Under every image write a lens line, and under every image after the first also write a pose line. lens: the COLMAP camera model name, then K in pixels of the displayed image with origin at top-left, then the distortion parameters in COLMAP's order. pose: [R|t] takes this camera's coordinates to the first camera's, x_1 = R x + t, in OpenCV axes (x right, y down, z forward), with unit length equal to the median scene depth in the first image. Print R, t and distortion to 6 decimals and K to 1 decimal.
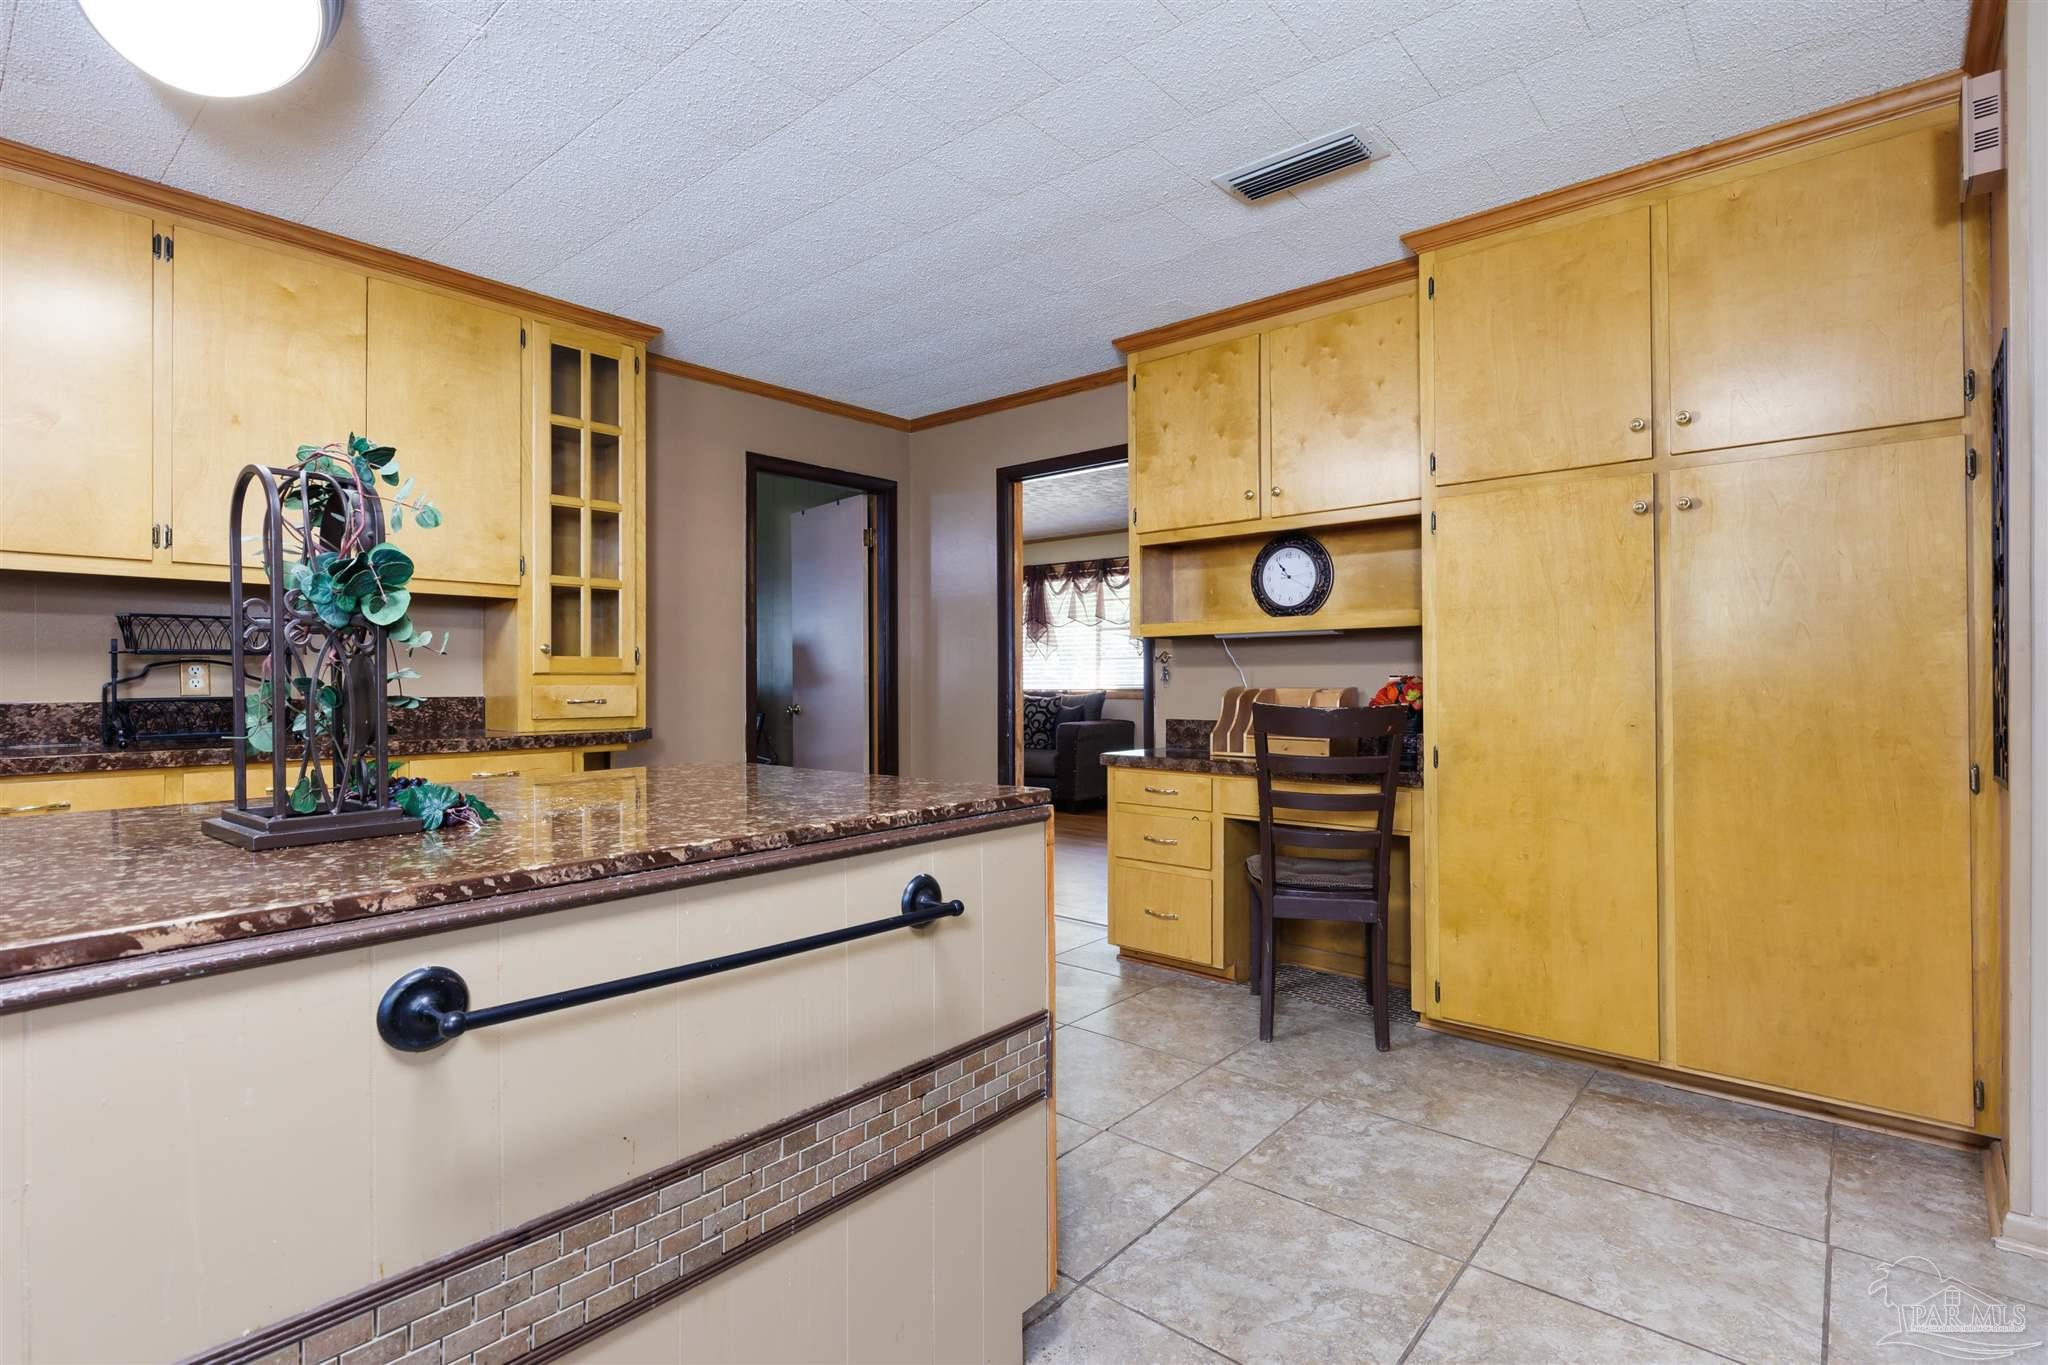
lens RADIAL K [[990.7, 0, 1023.5], [0, 990.7, 674.2], [0, 0, 1]] dist [0.004113, 0.000100]
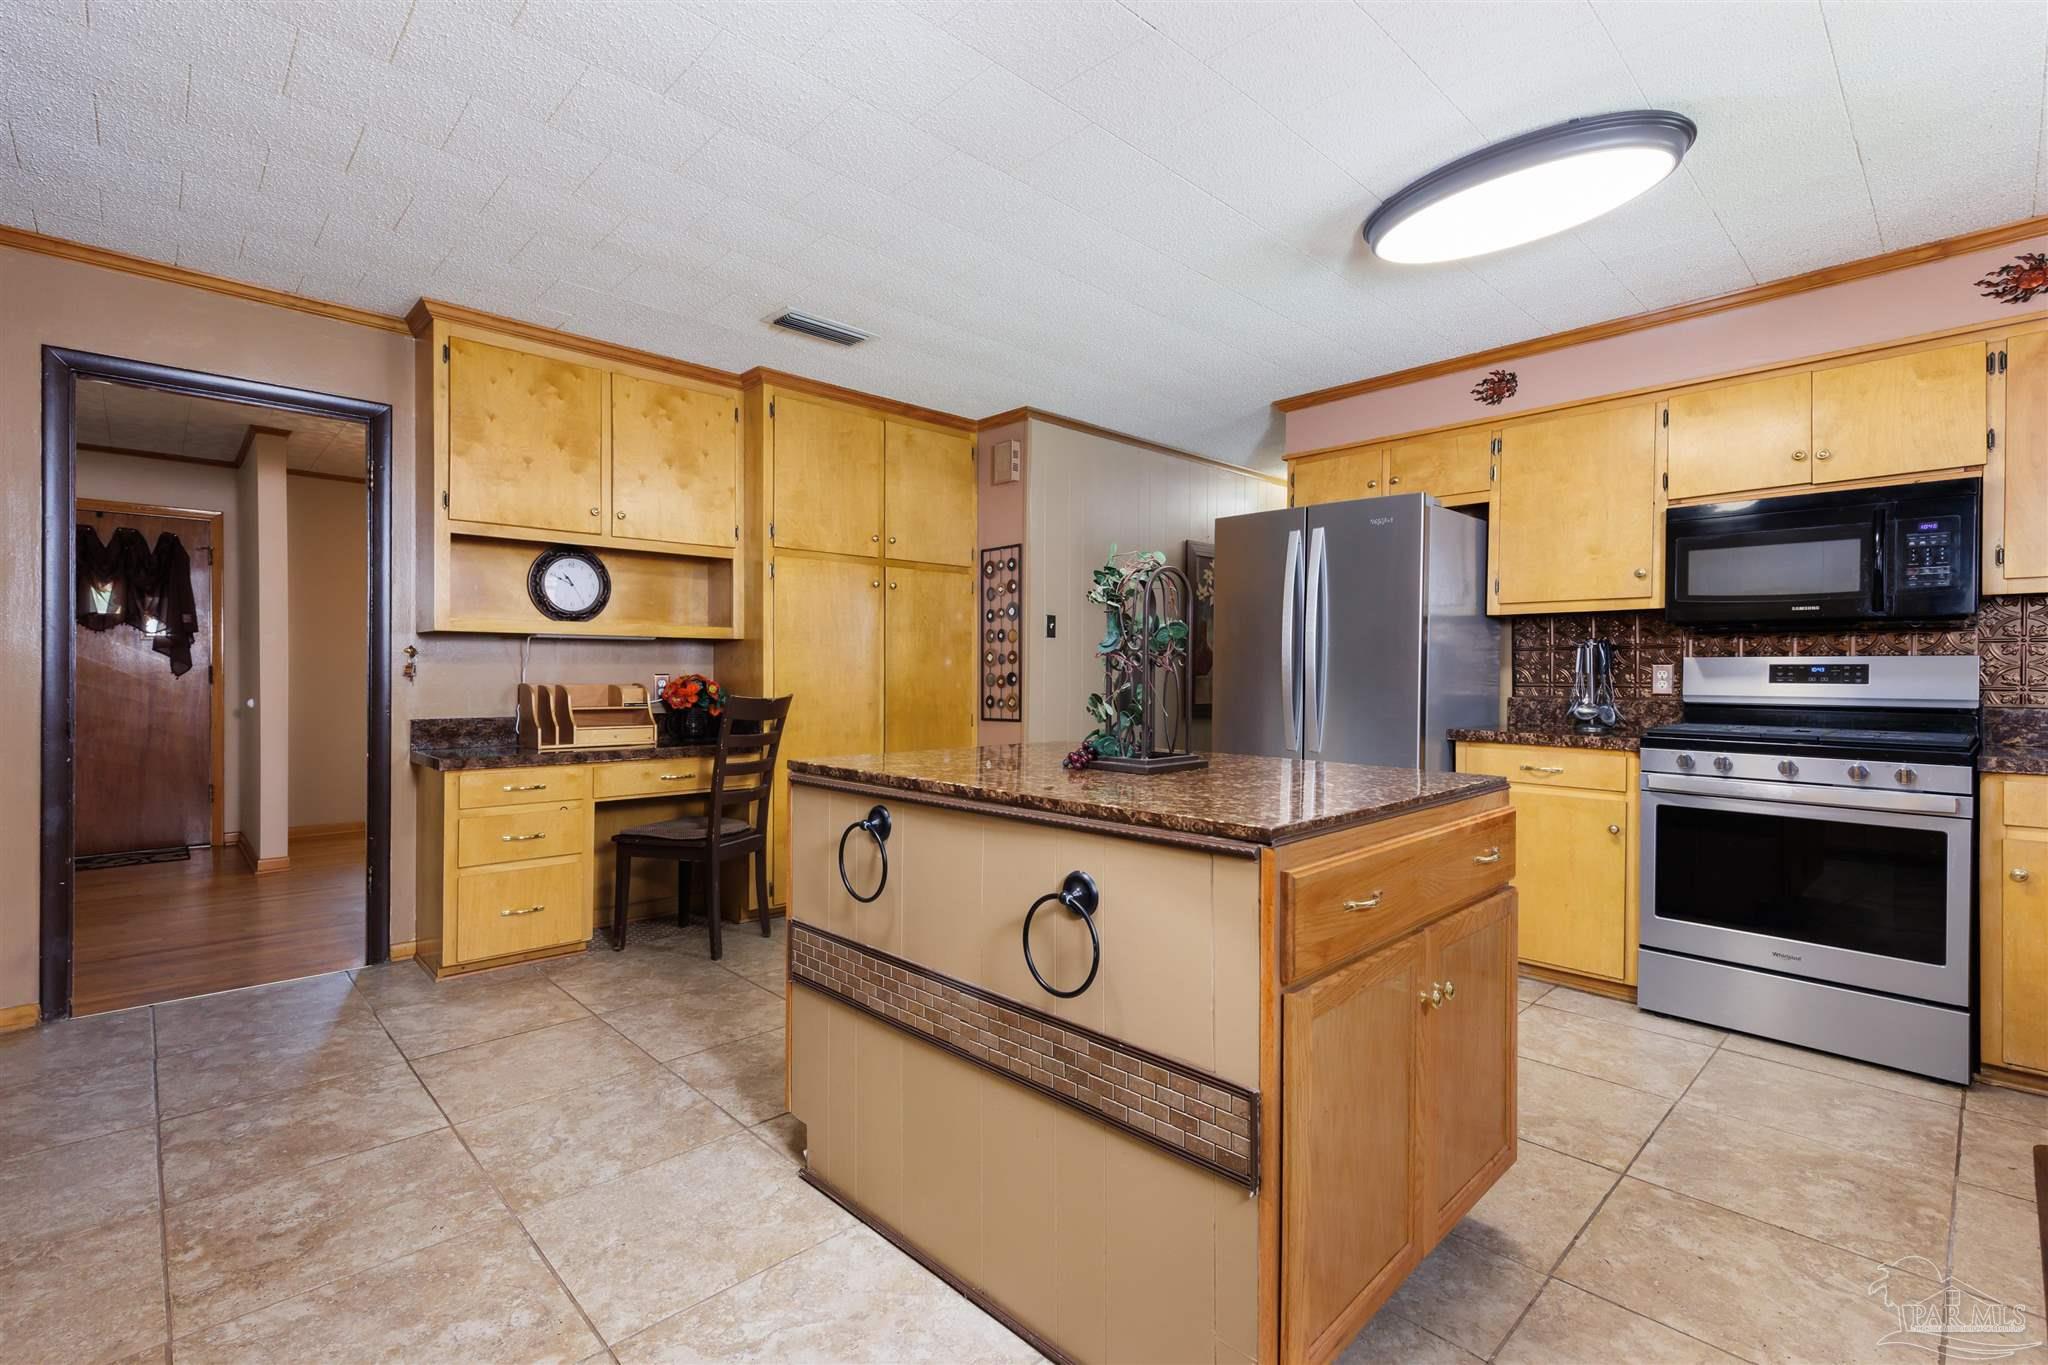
lens RADIAL K [[923.3, 0, 1026.3], [0, 923.3, 674.2], [0, 0, 1]] dist [0.004553, -0.001082]
pose [[0.086184, -0.005677, 0.996263, -0.990220], [-0.016148, 0.999844, 0.007094, -0.017381], [-0.996148, -0.016699, 0.086079, 0.543871]]
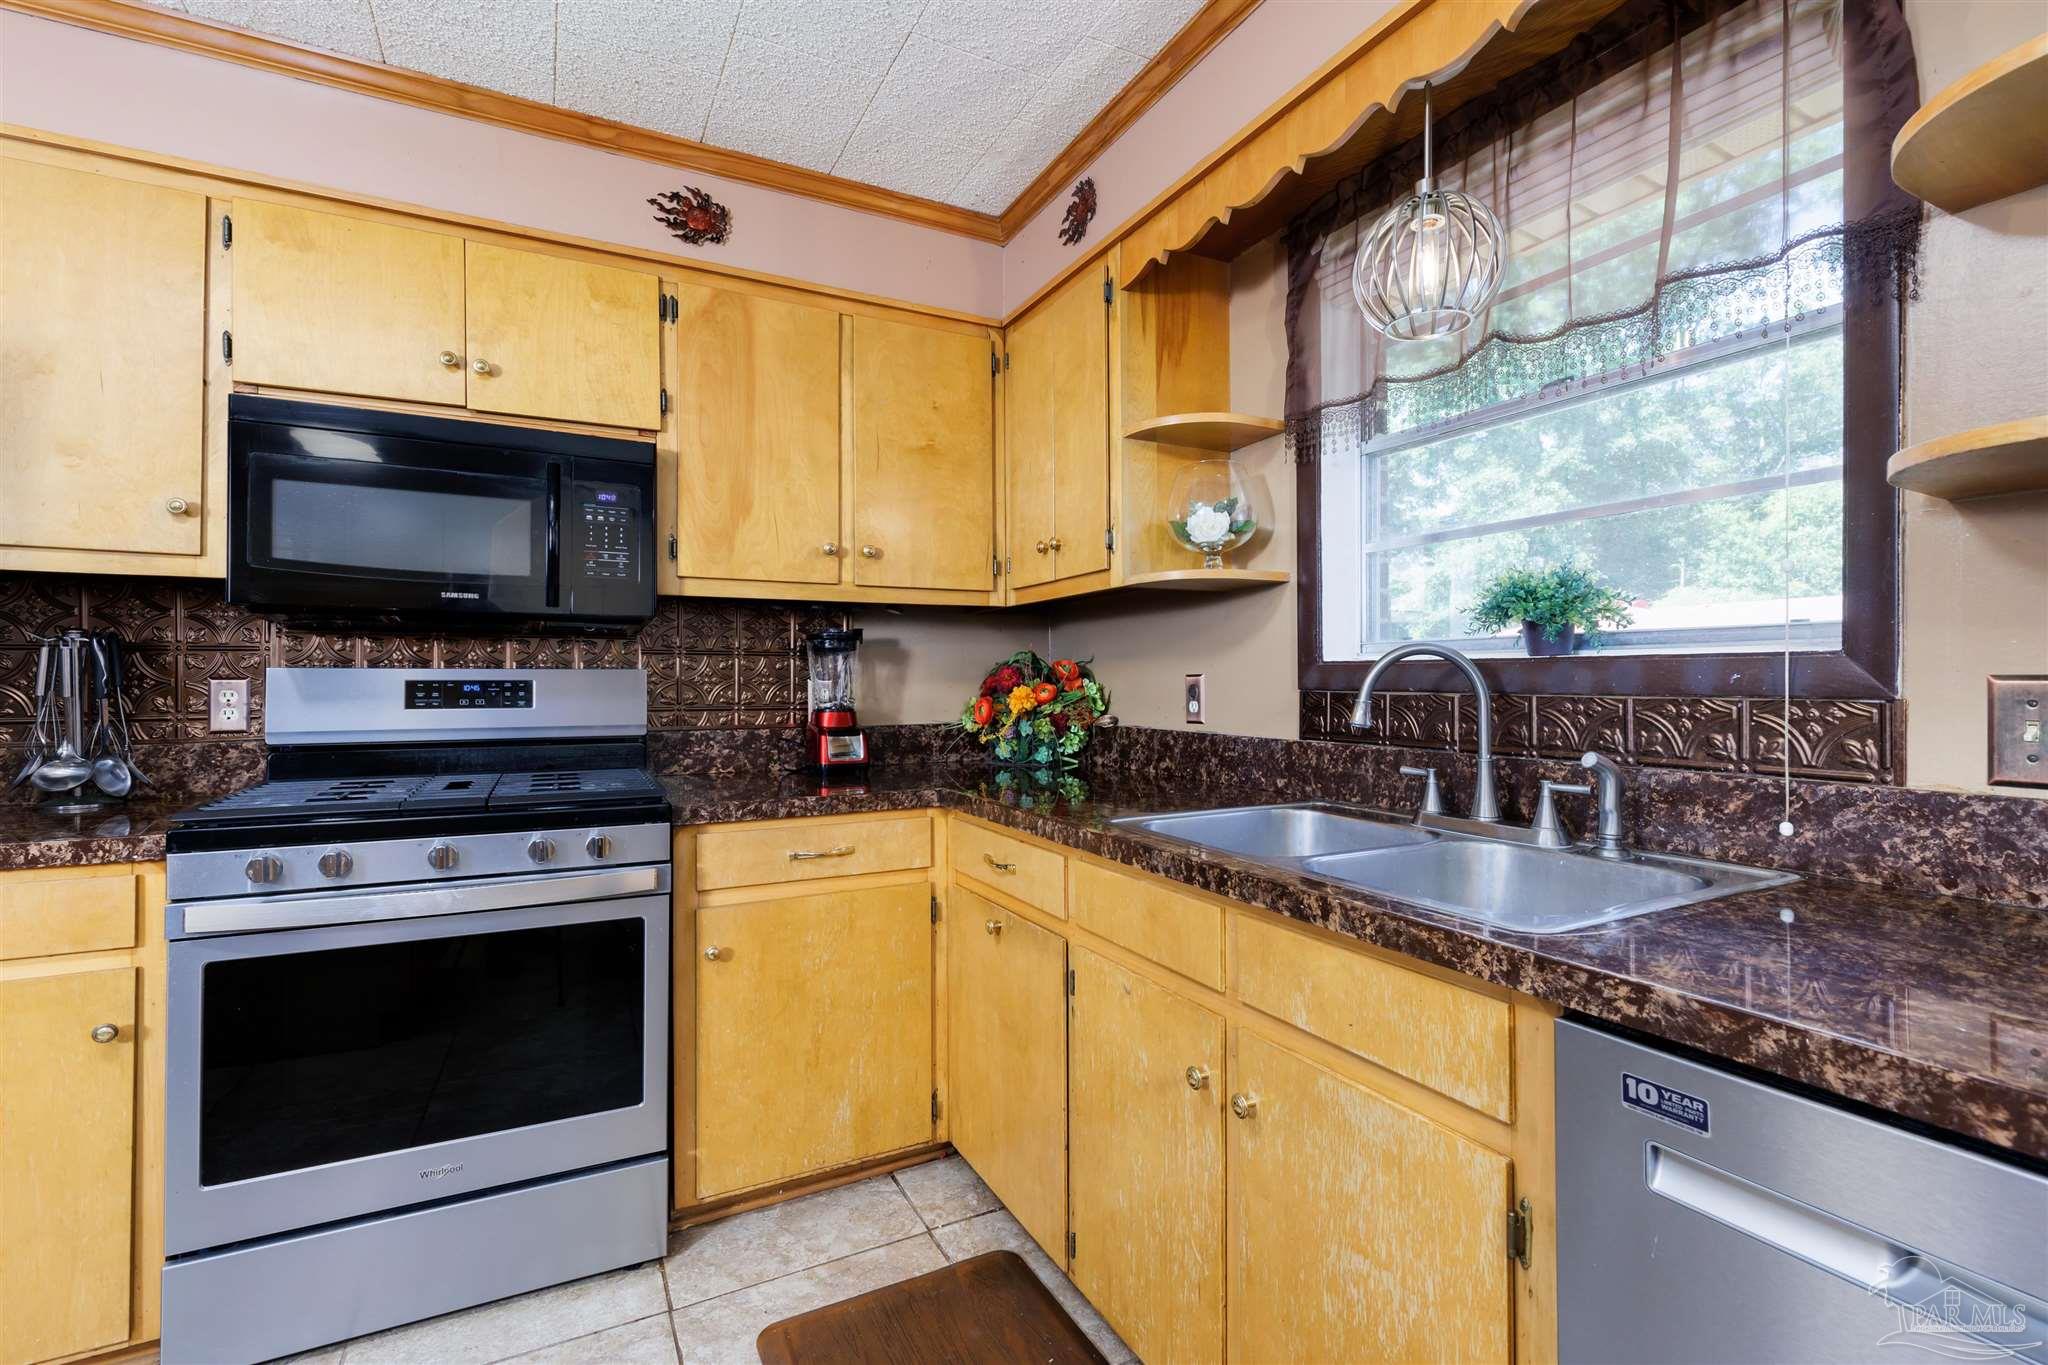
lens RADIAL K [[923.3, 0, 1019.9], [0, 923.3, 679.4], [0, 0, 1]] dist [0.004553, -0.001082]
pose [[-0.931414, -0.005158, 0.363925, -0.477386], [-0.009420, 0.999906, -0.009938, -0.035035], [-0.363839, -0.012685, -0.931375, 0.224943]]
